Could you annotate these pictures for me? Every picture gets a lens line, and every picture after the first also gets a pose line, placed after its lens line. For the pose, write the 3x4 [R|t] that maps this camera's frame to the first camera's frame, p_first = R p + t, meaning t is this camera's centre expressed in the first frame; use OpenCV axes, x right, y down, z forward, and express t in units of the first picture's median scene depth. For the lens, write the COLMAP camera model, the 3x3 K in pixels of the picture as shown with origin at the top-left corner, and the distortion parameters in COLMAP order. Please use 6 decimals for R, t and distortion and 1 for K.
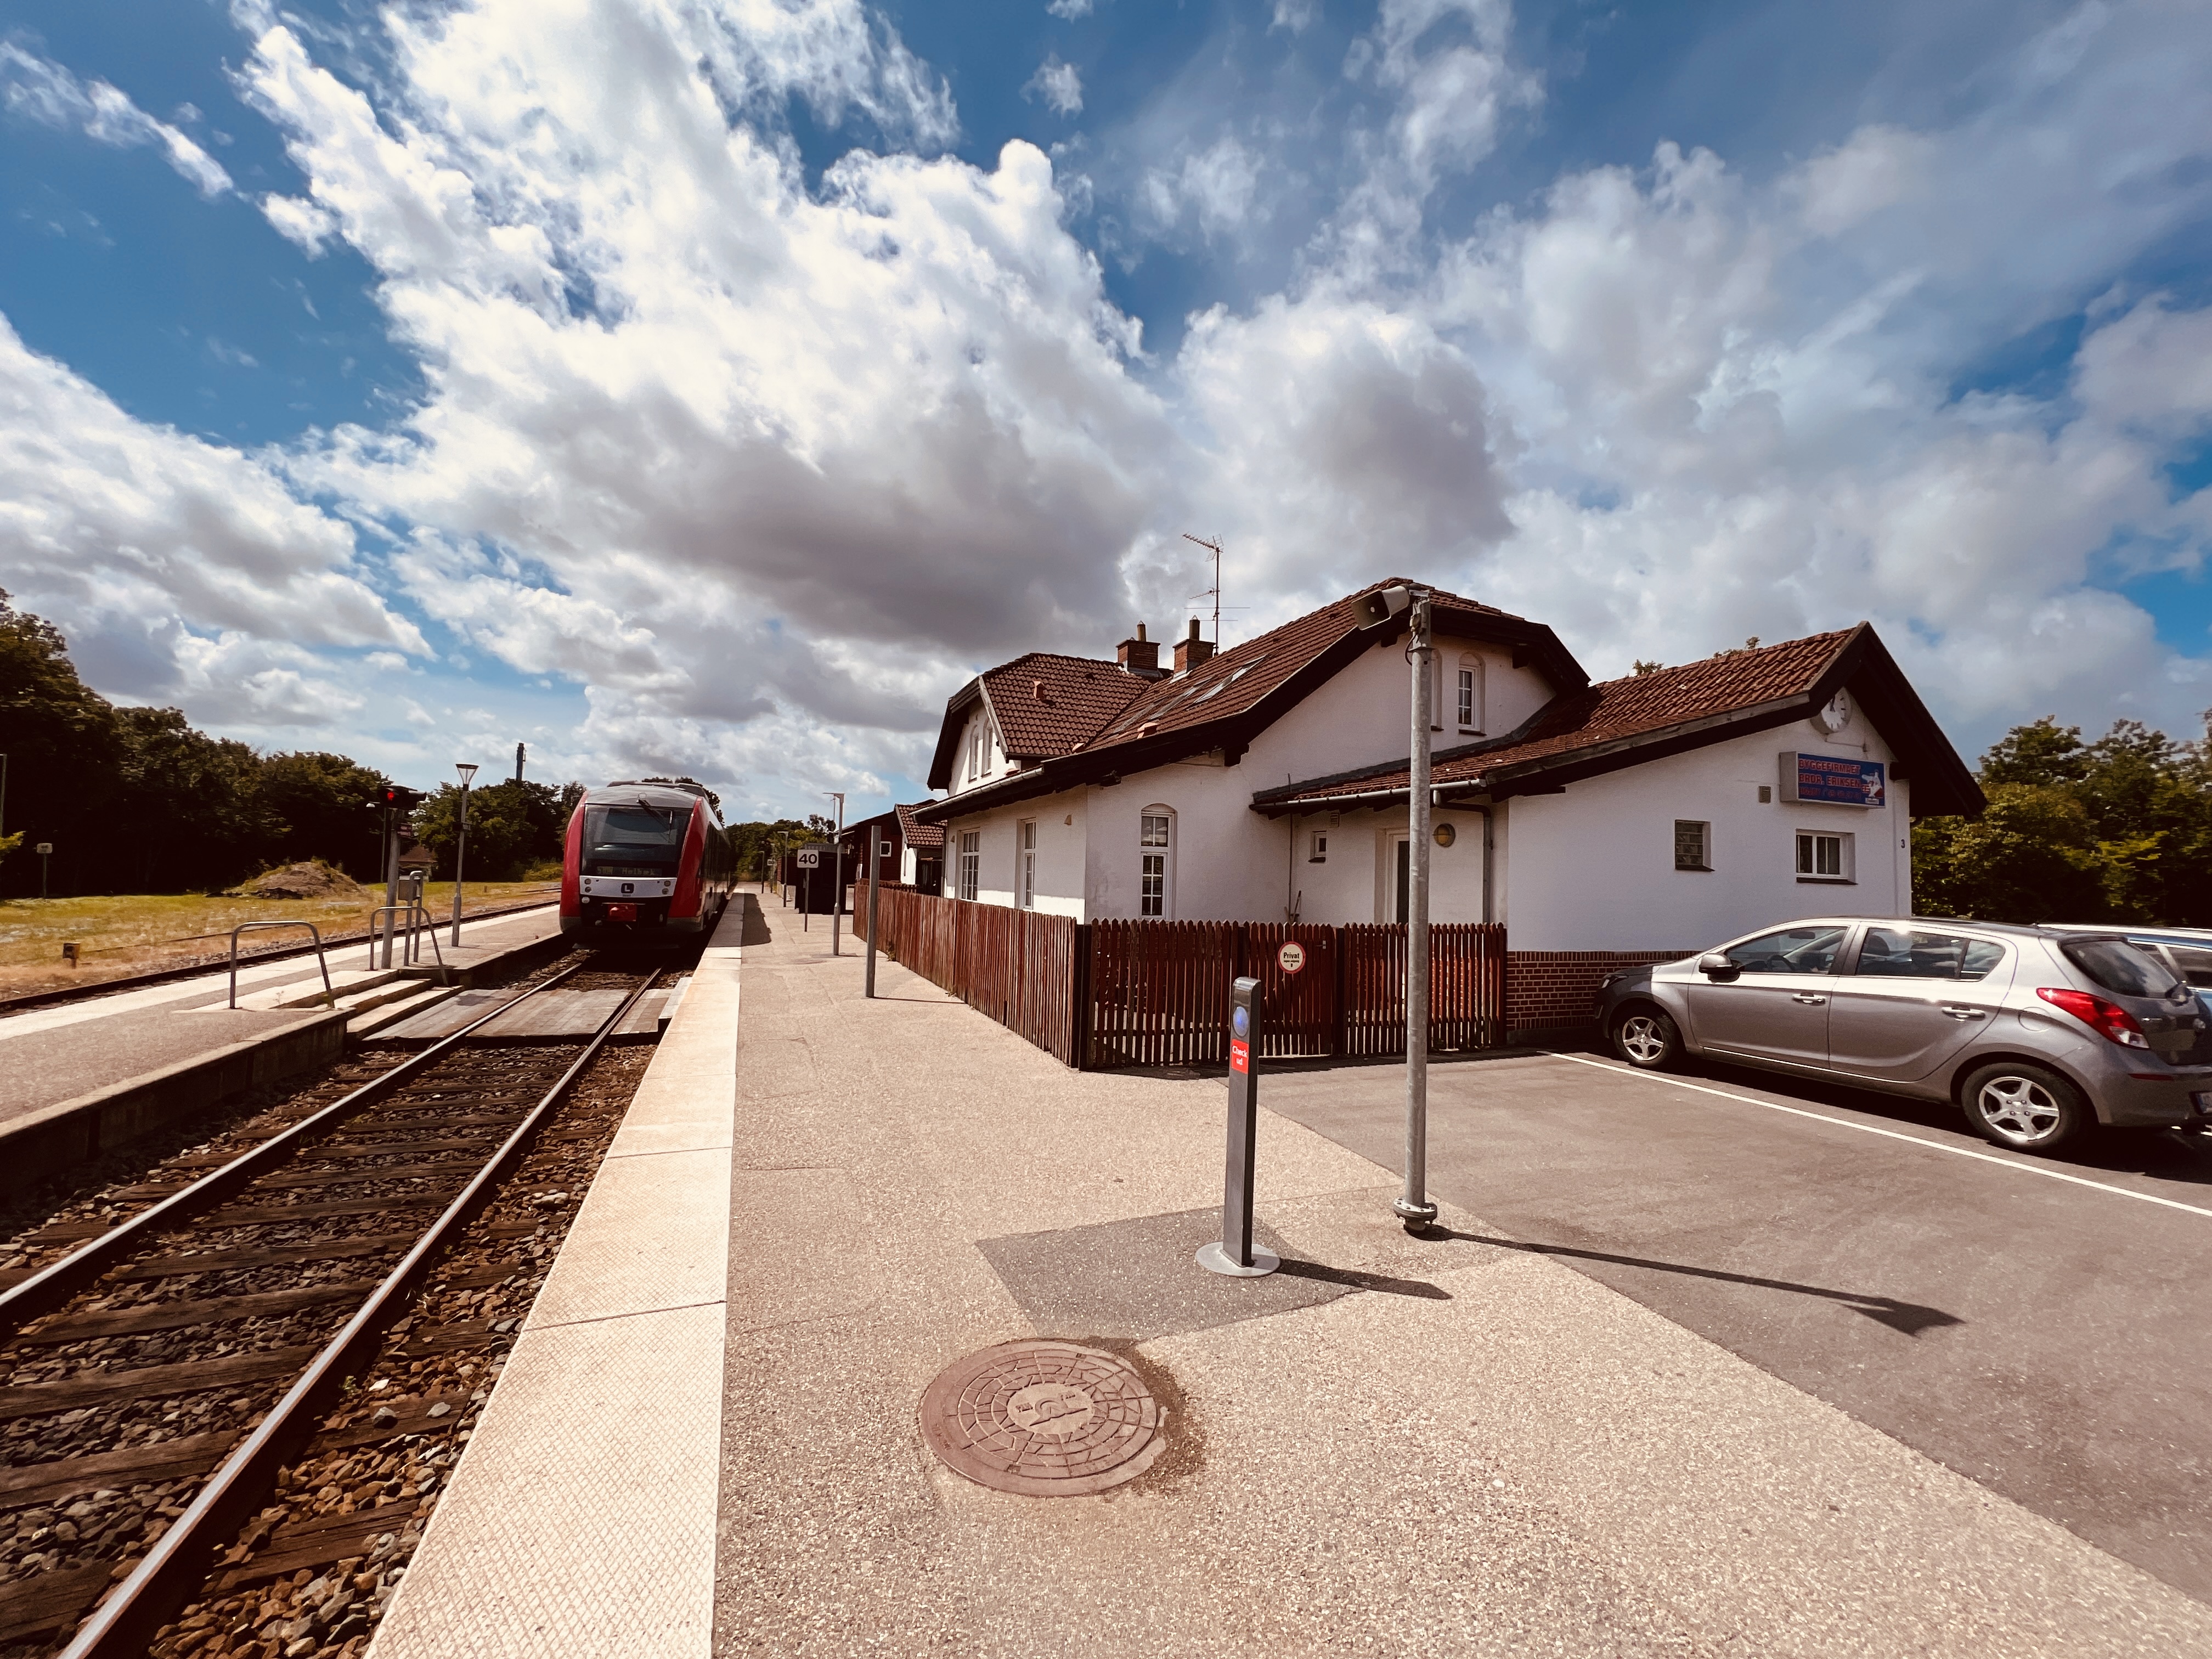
lens RADIAL K [[880.1, 0, 1103.9], [0, 880.1, 880.1], [0, 0, 1]] dist [-0.001470, 0.000347]
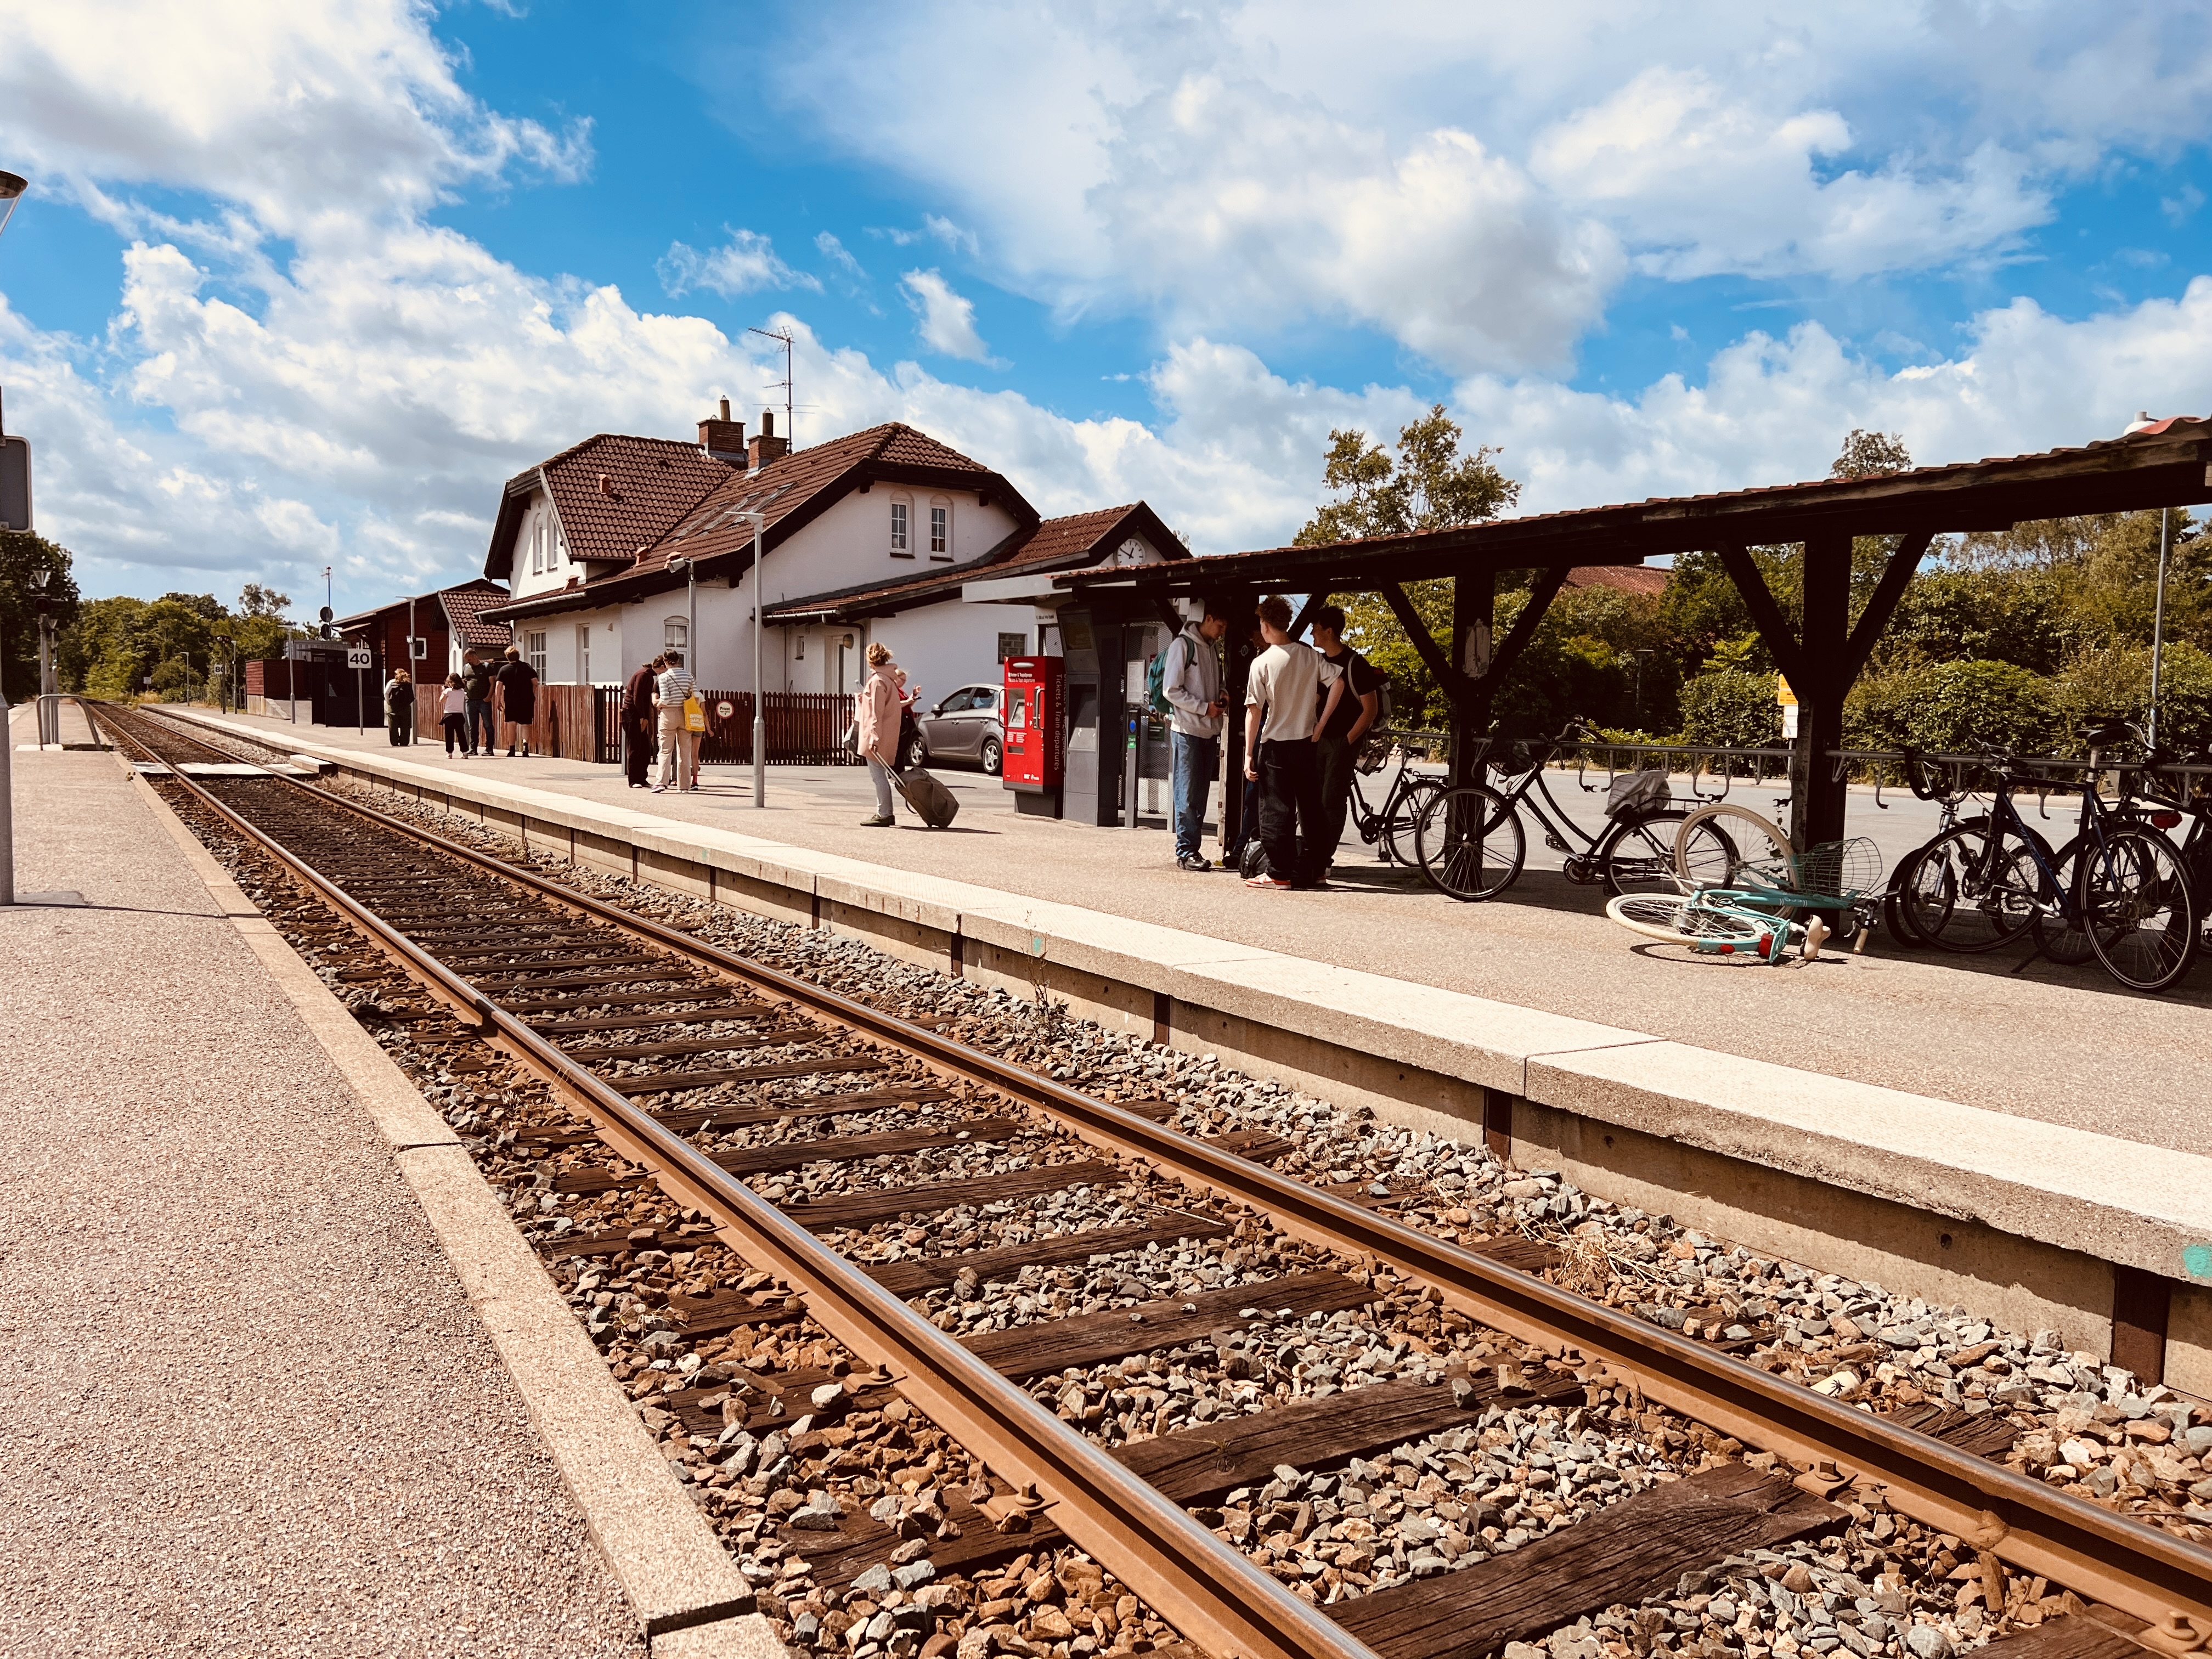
lens RADIAL K [[1663.5, 0, 1088.8], [0, 1663.5, 871.6], [0, 0, 1]] dist [0.058933, -0.043316]
pose [[0.987335, -0.019562, 0.157438, 0.178709], [0.004500, 0.995423, 0.095463, 0.041986], [-0.158585, -0.093546, 0.982904, -1.110536]]
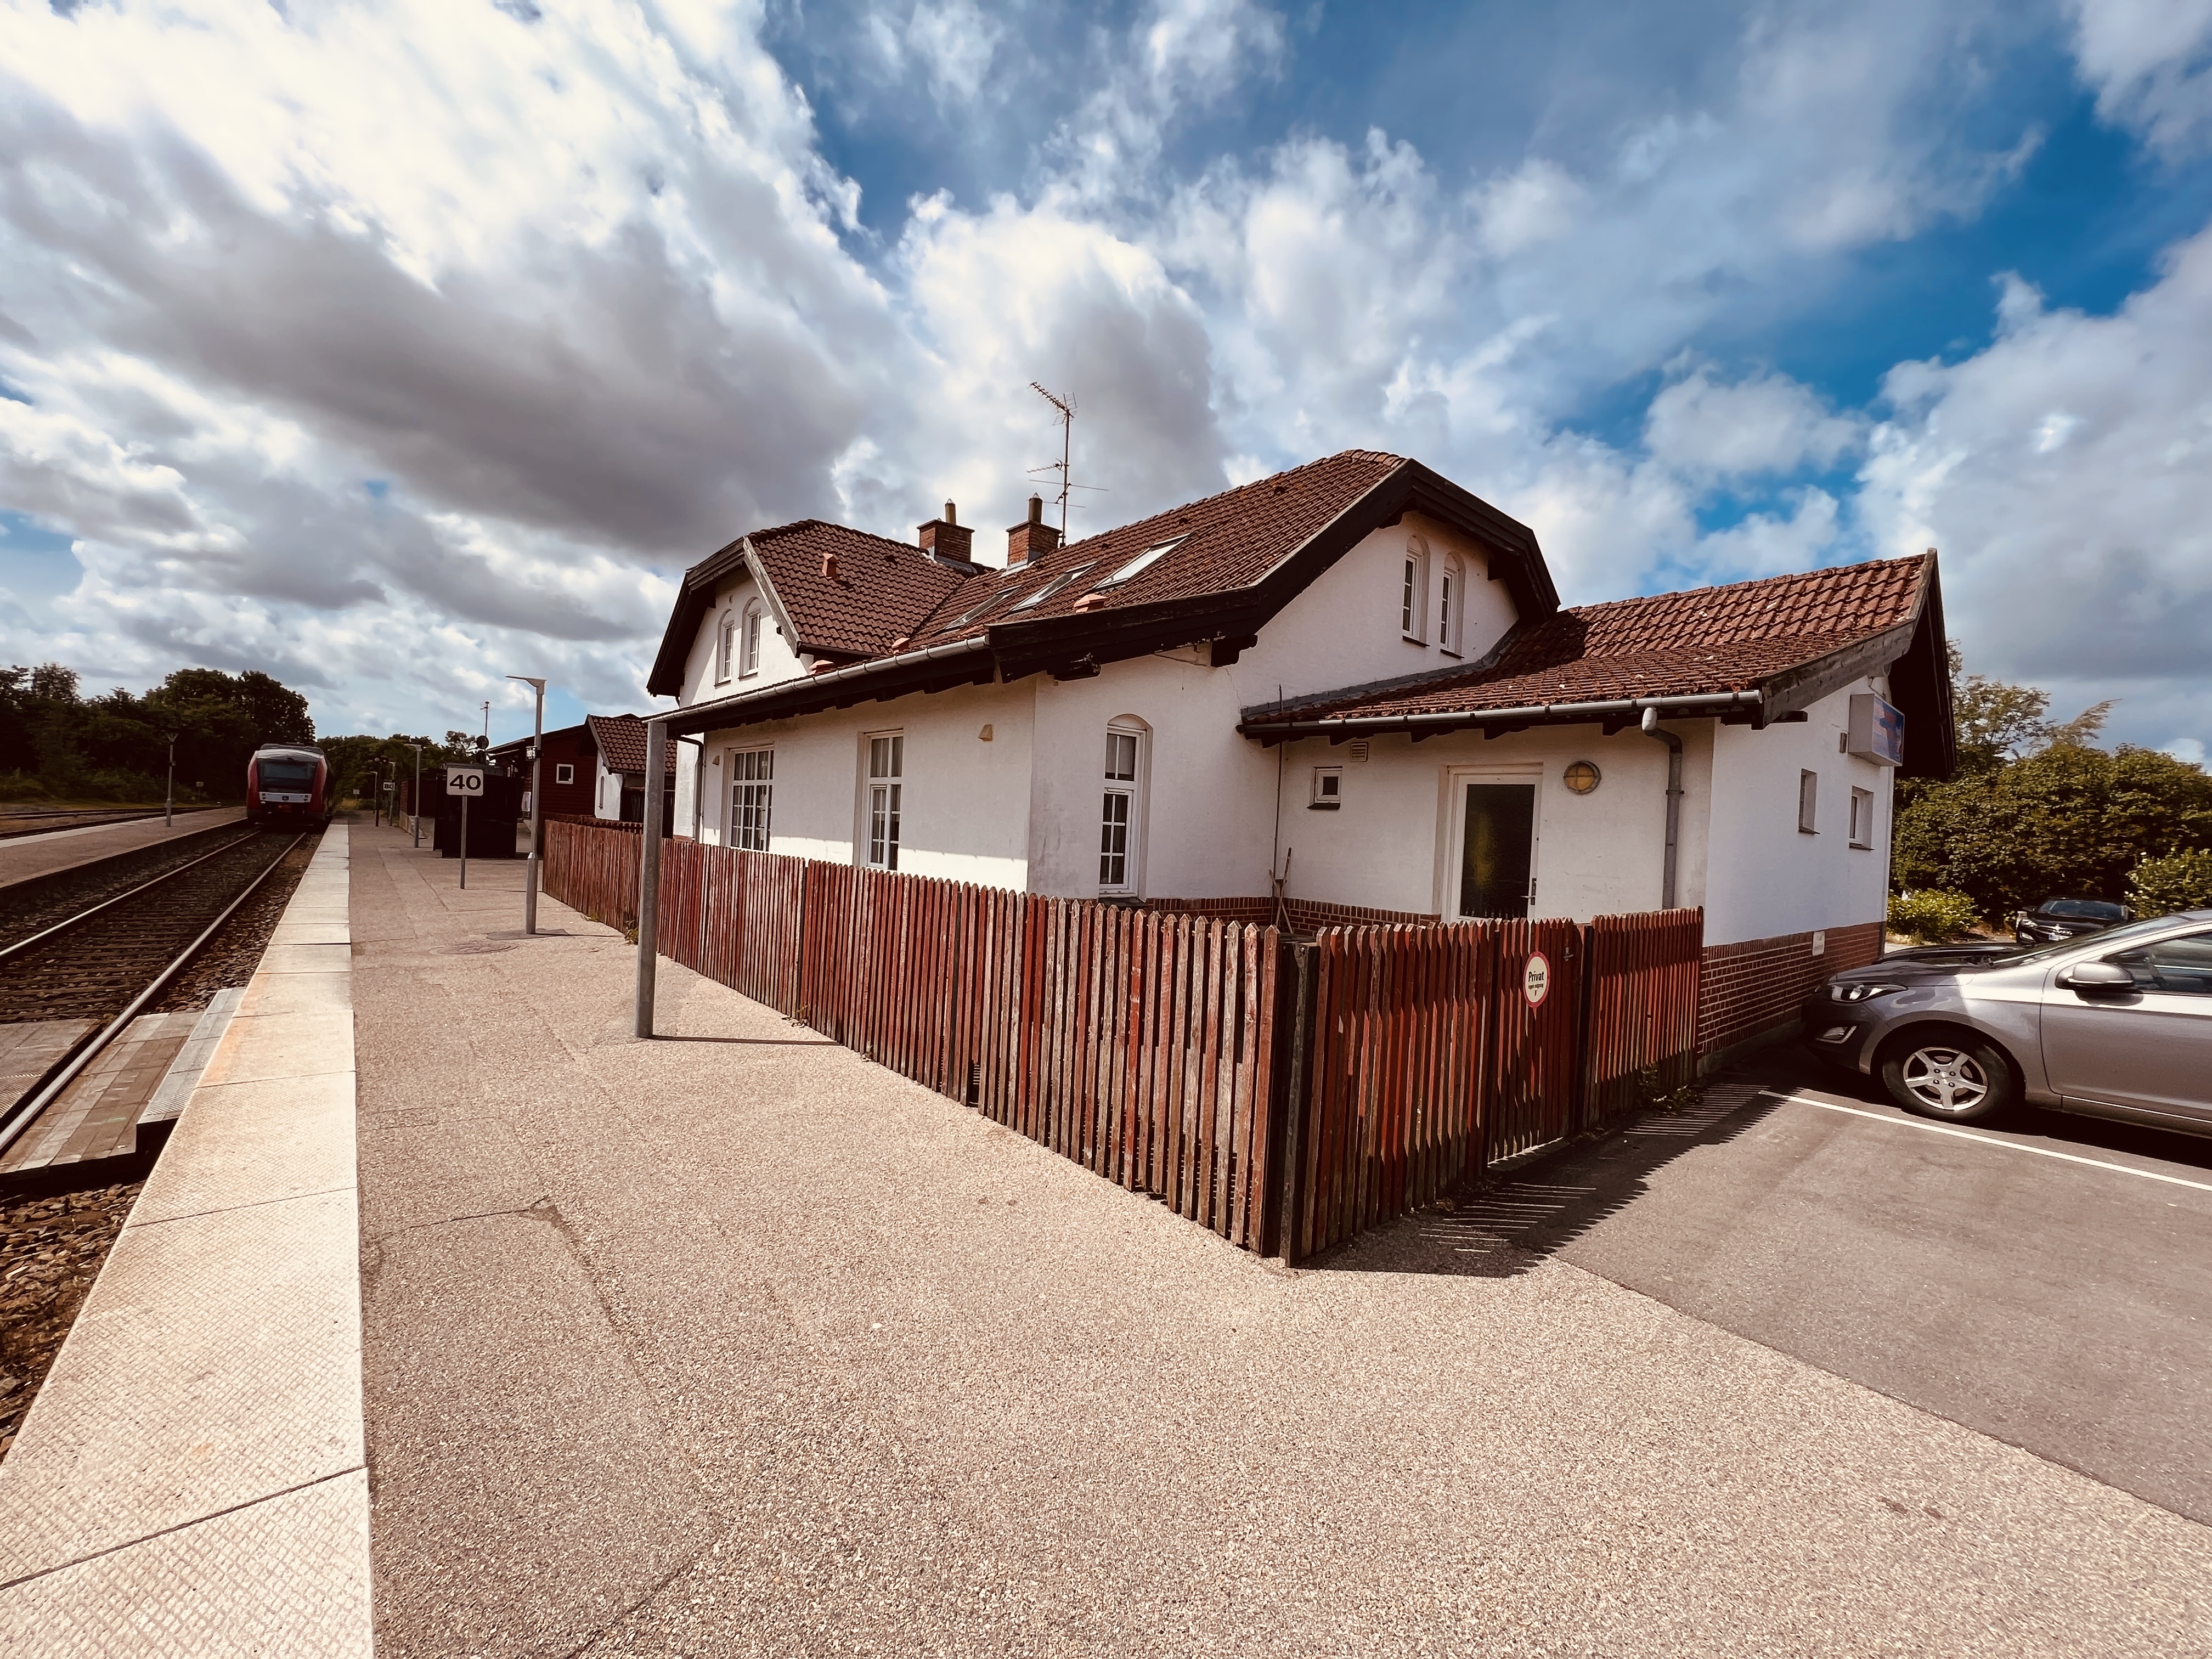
lens RADIAL K [[880.1, 0, 1108.9], [0, 880.1, 898.3], [0, 0, 1]] dist [-0.001470, 0.000347]
pose [[0.947820, -0.007365, 0.318721, -0.102894], [-0.020732, 0.996193, 0.084672, -0.003689], [-0.318131, -0.086862, 0.944059, 0.241288]]
